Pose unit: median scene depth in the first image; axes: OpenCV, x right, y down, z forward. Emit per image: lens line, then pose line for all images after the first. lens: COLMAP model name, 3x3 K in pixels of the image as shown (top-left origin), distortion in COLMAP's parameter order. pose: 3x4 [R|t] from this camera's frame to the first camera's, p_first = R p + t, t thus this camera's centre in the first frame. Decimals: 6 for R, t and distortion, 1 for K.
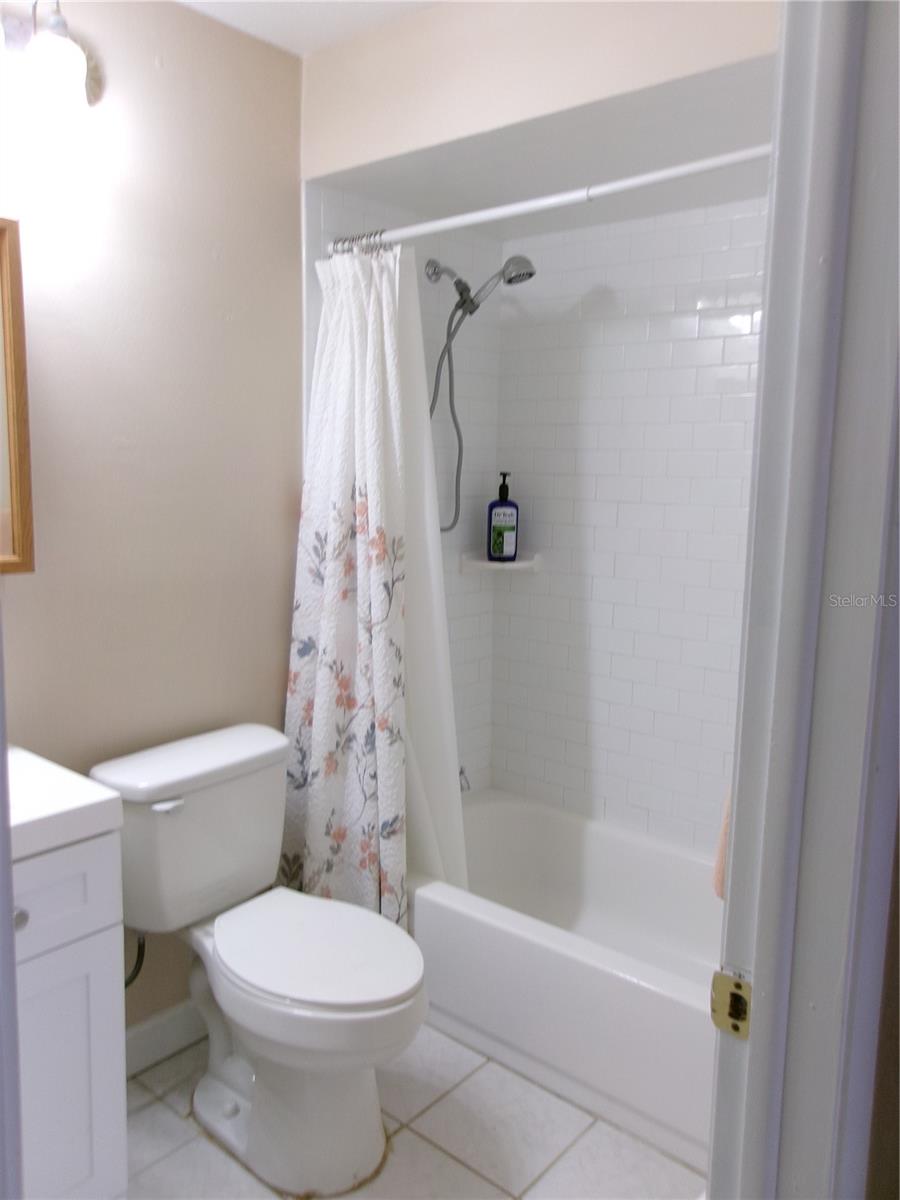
lens RADIAL K [[920.5, 0, 442.7], [0, 920.5, 600.0], [0, 0, 1]] dist [-0.028225, 0.049164]
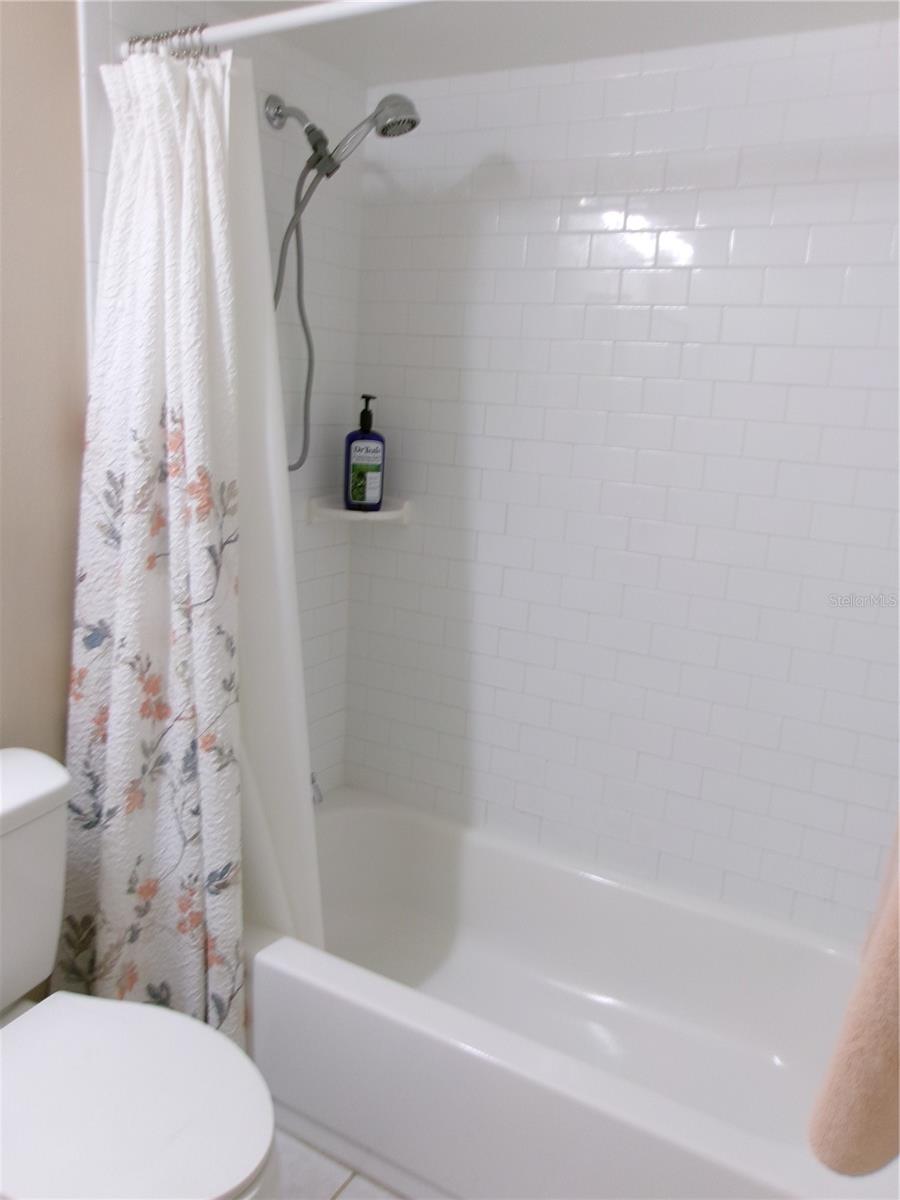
lens RADIAL K [[920.5, 0, 451.7], [0, 920.5, 595.1], [0, 0, 1]] dist [-0.028225, 0.049164]
pose [[0.980401, -0.001230, 0.197010, -0.019287], [-0.013922, 0.997048, 0.075507, -0.036445], [-0.196522, -0.076770, 0.977489, 0.260243]]
